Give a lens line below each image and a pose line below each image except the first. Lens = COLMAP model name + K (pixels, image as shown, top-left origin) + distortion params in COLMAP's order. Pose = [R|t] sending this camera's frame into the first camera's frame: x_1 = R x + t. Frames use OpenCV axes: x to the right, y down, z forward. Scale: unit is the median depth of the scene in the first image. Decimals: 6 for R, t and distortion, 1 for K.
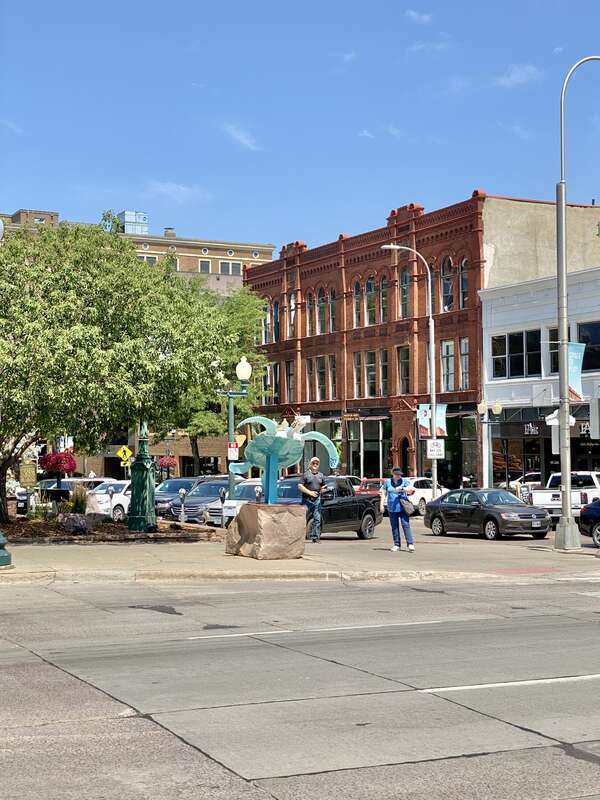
lens RADIAL K [[1210.2, 0, 299.4], [0, 1210.2, 387.4], [0, 0, 1]] dist [0.156115, -0.224469]
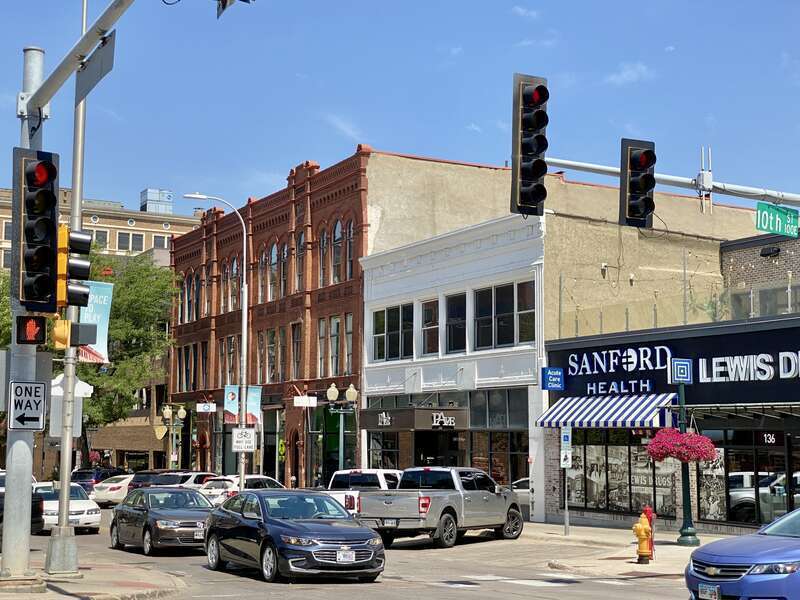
lens RADIAL K [[1235.5, 0, 413.7], [0, 1235.5, 301.5], [0, 0, 1]] dist [0.059173, 0.181948]
pose [[0.999764, 0.019626, -0.009360, 0.190455], [-0.020220, 0.997463, -0.068251, 0.009730], [0.007997, 0.068424, 0.997624, 0.125286]]
